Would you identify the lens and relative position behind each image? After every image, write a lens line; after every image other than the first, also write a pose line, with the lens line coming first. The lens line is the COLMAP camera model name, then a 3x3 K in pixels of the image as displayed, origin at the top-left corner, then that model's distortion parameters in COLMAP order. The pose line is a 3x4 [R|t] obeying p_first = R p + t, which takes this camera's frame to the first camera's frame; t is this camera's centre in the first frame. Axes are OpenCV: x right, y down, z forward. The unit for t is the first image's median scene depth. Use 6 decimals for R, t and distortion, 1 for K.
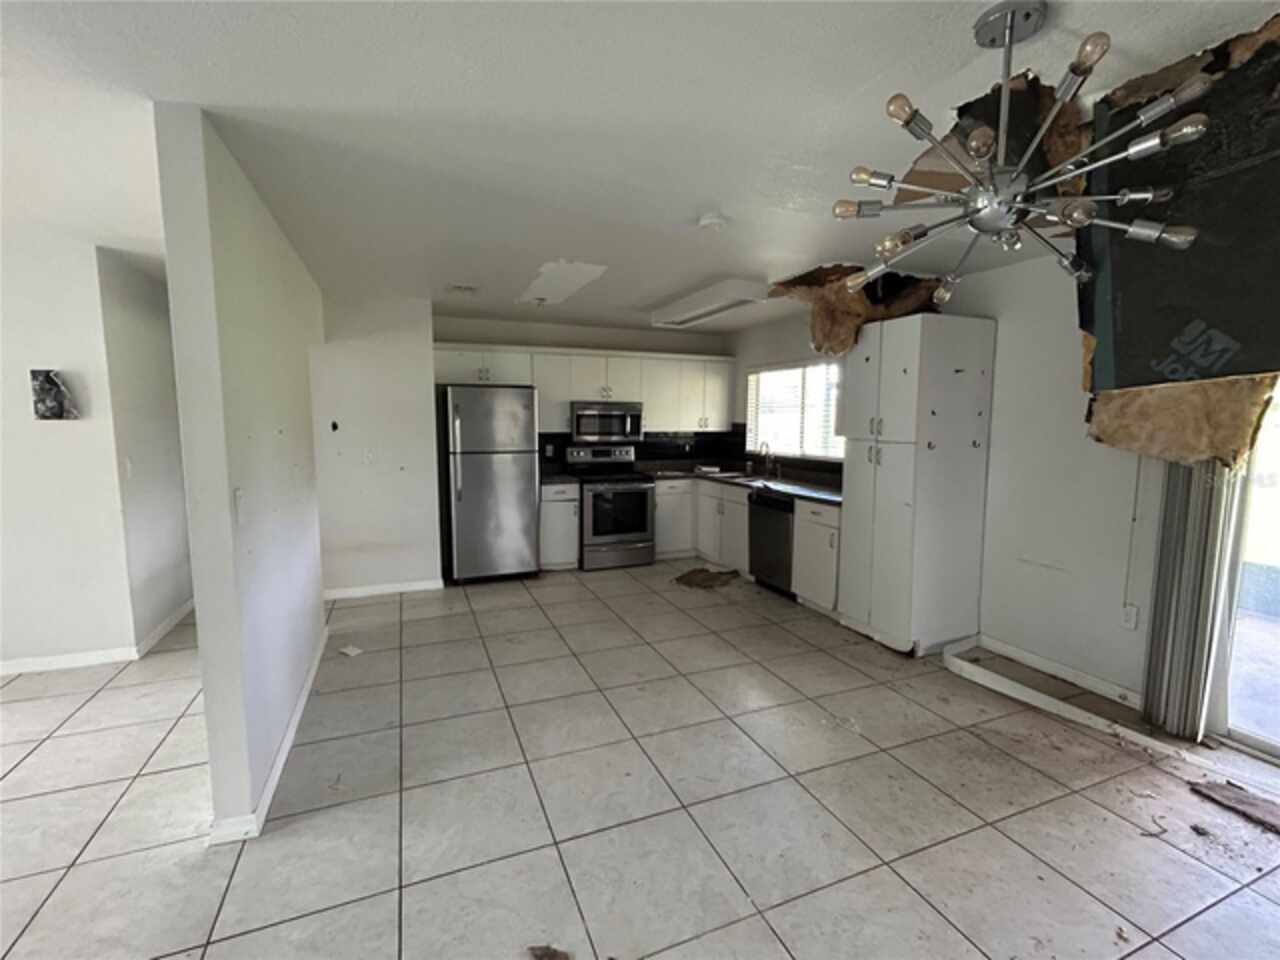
lens RADIAL K [[570.2, 0, 640.0], [0, 570.2, 480.0], [0, 0, 1]] dist [0.003001, 0.000748]
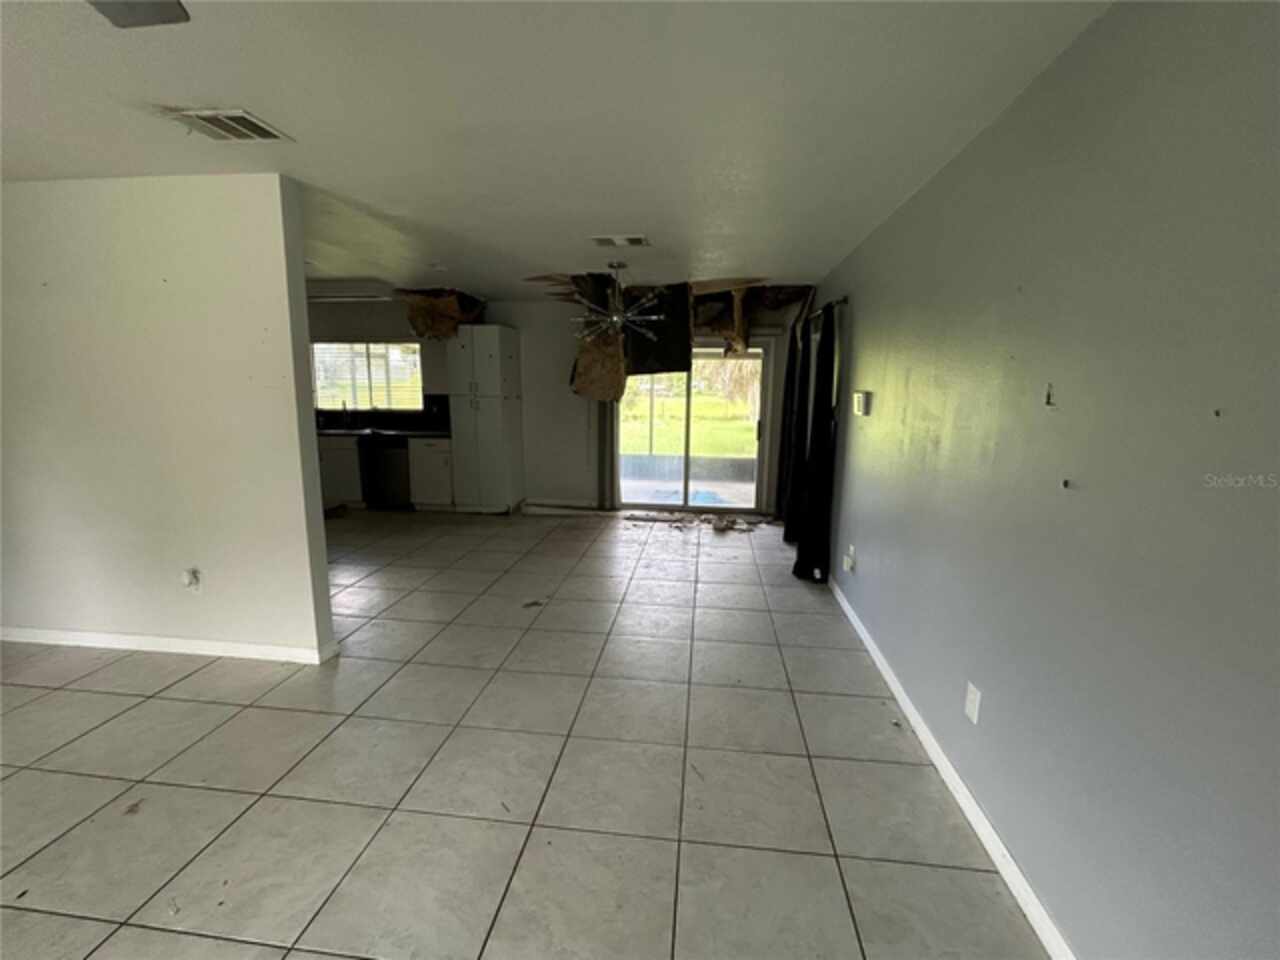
lens RADIAL K [[570.2, 0, 640.0], [0, 570.2, 480.0], [0, 0, 1]] dist [0.003001, 0.000748]
pose [[0.500240, -0.140724, 0.854375, -0.813282], [0.086491, 0.989891, 0.112404, 0.030943], [-0.861556, 0.017667, 0.507355, -0.279298]]
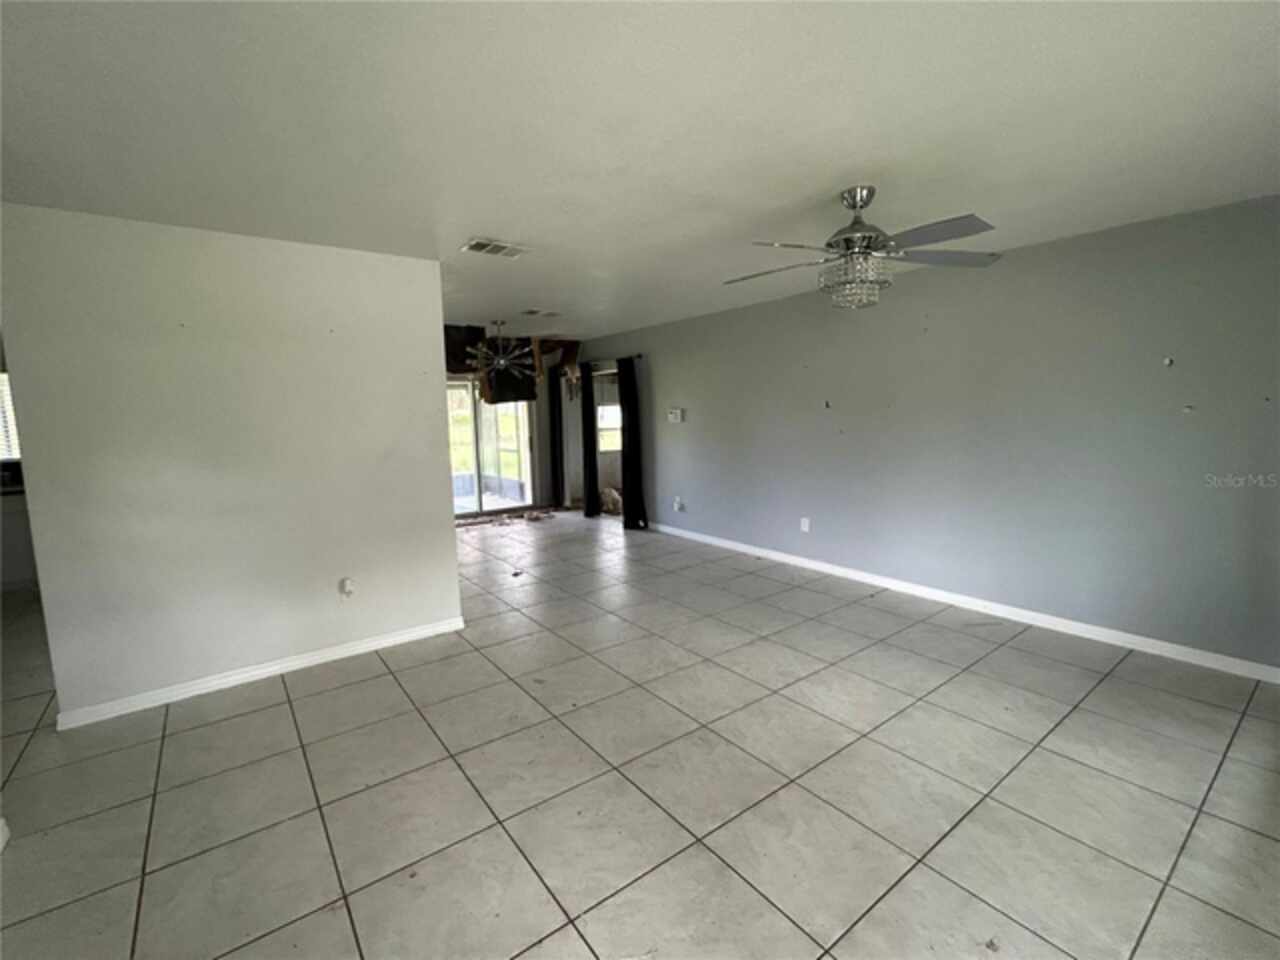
lens RADIAL K [[570.2, 0, 640.0], [0, 570.2, 480.0], [0, 0, 1]] dist [0.003001, 0.000748]
pose [[-0.243511, -0.118889, 0.962584, -1.435989], [0.132894, 0.979009, 0.154536, -0.044584], [-0.960751, 0.165553, -0.222600, 0.392600]]
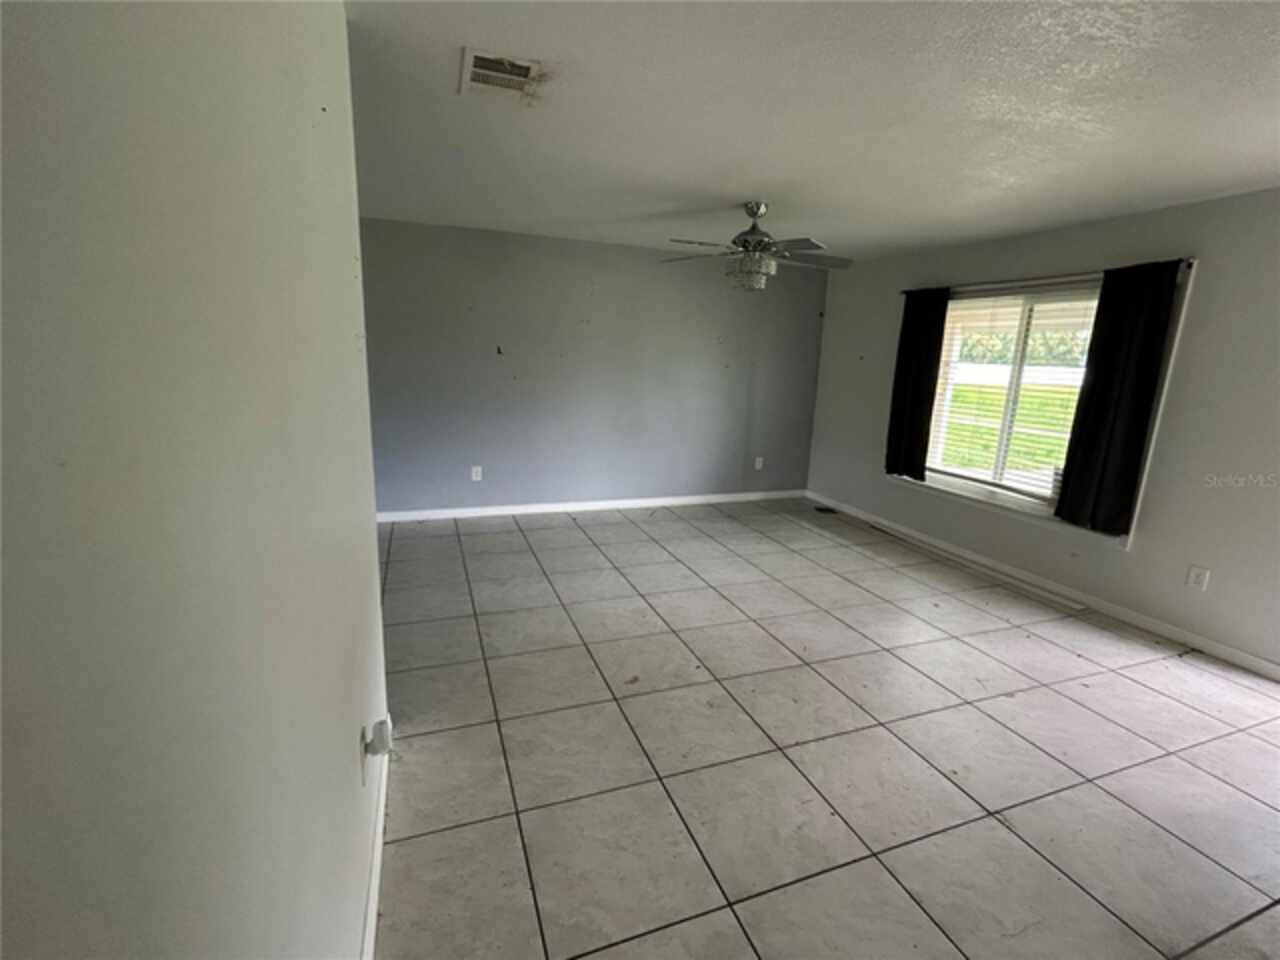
lens RADIAL K [[570.2, 0, 640.0], [0, 570.2, 480.0], [0, 0, 1]] dist [0.003001, 0.000748]
pose [[-0.998265, -0.050865, 0.029675, -0.653390], [-0.038684, 0.946360, 0.320791, -0.105458], [-0.044401, 0.319086, -0.946685, 0.979707]]
